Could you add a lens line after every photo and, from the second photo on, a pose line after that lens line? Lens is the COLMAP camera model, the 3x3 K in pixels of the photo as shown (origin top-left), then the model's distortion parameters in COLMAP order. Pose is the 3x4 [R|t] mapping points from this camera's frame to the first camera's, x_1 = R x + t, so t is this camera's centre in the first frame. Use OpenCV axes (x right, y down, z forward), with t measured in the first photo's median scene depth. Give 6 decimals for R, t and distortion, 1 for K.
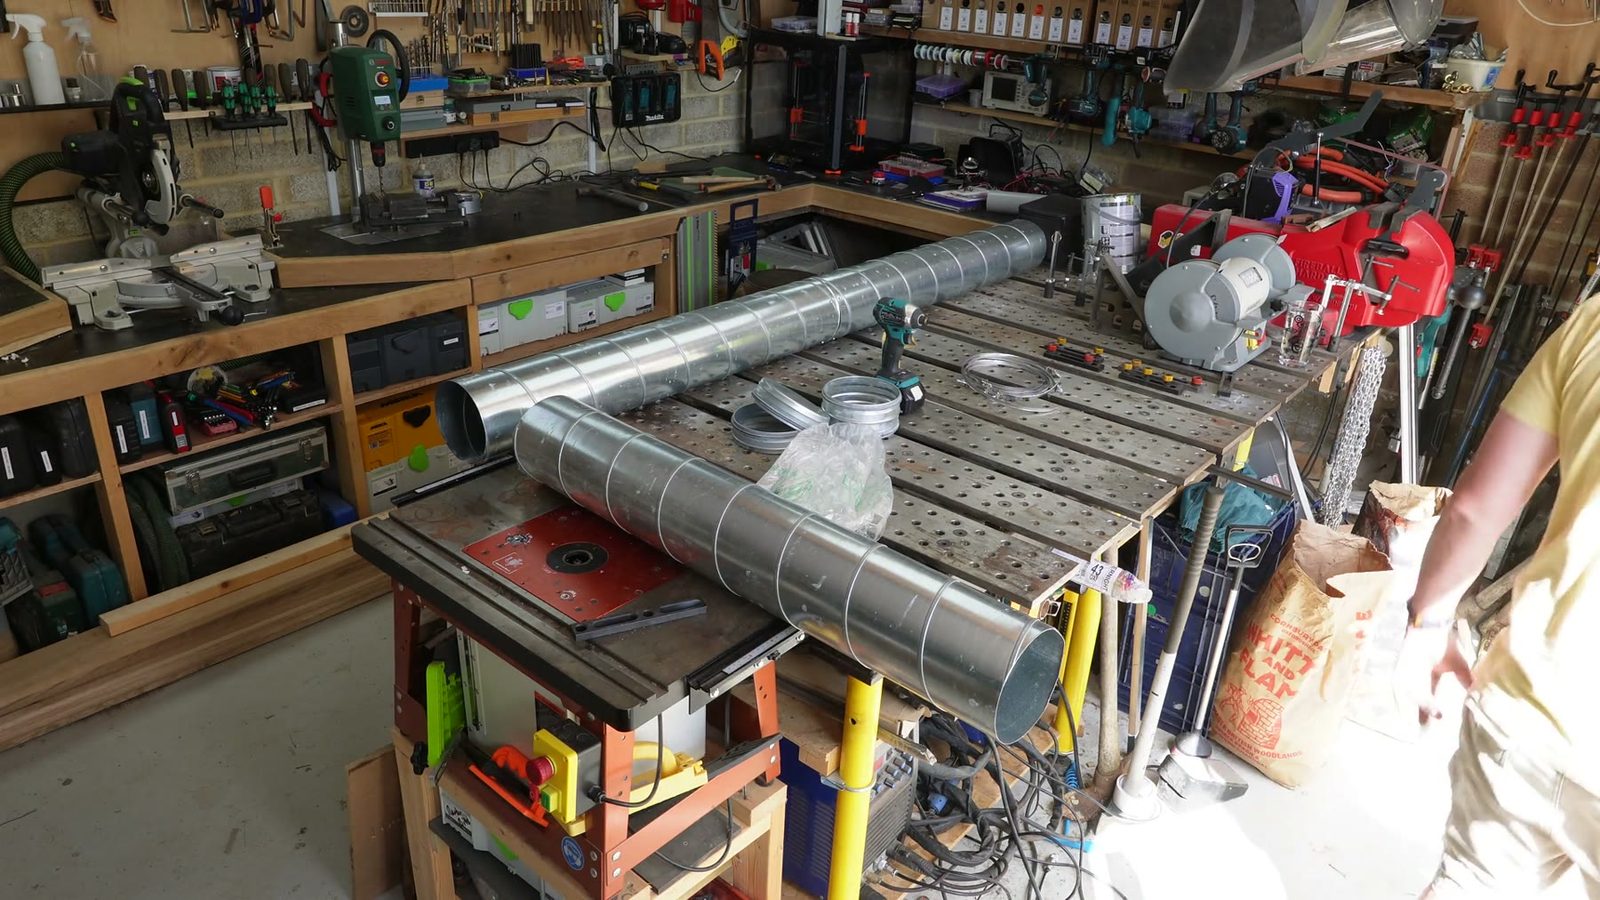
lens RADIAL K [[1100.2, 0, 800.0], [0, 1100.2, 450.0], [0, 0, 1]] dist [-0.000120, -0.000498]
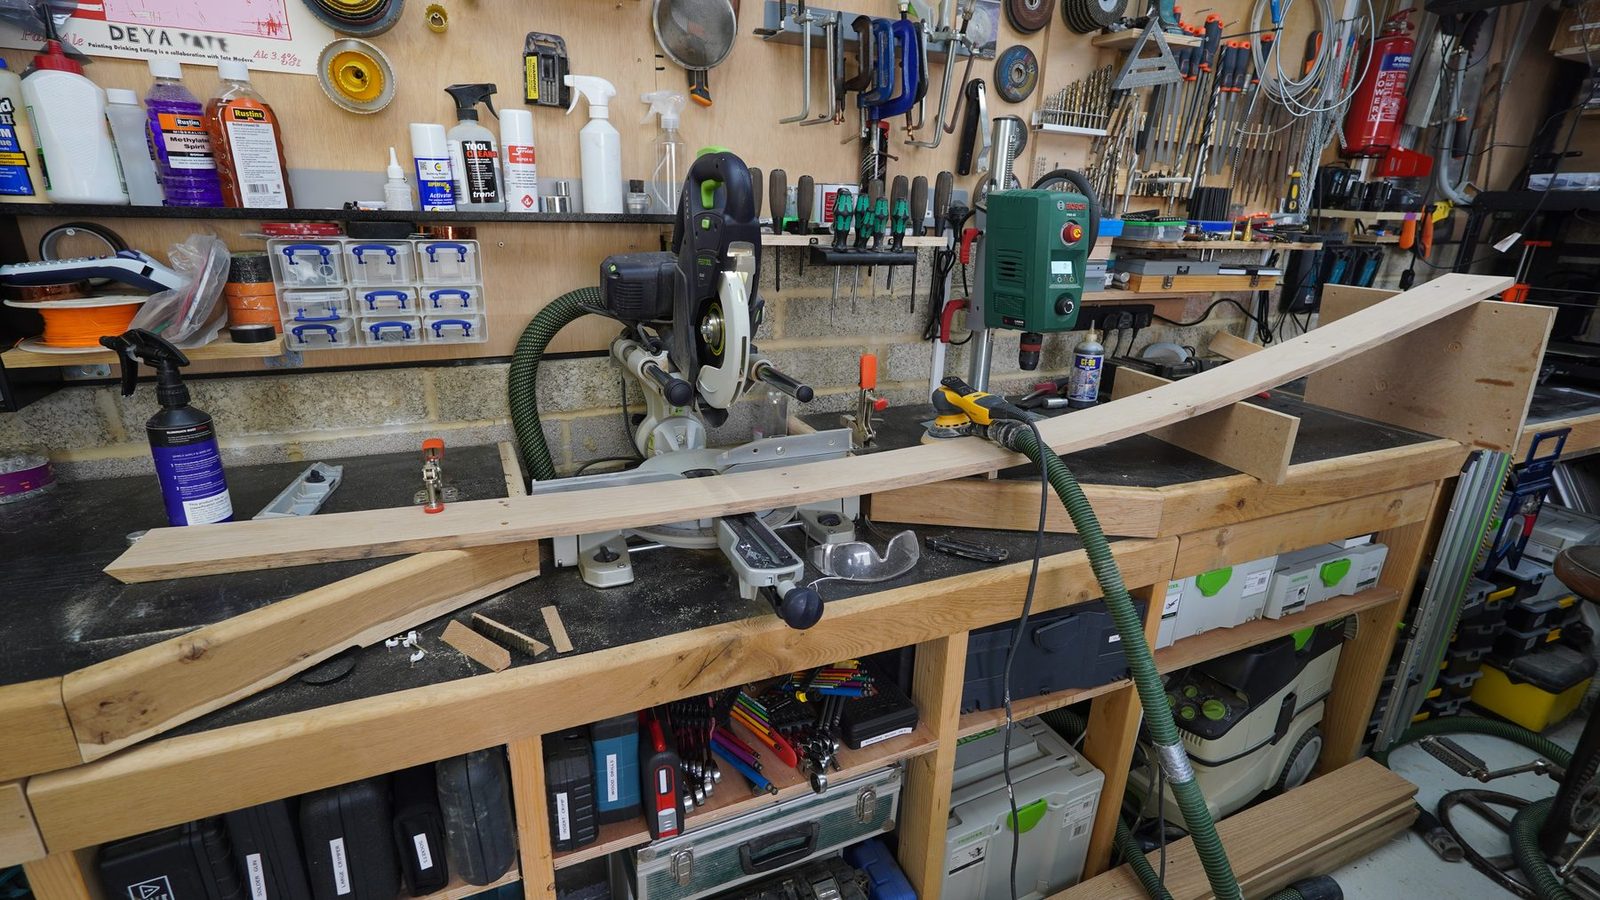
lens RADIAL K [[748.5, 0, 800.0], [0, 748.5, 450.0], [0, 0, 1]] dist [-0.000131, -0.000194]
pose [[0.903946, 0.109730, -0.413329, -0.342975], [-0.166508, 0.980558, -0.103834, -0.136380], [0.393899, 0.162683, 0.904642, 0.611905]]
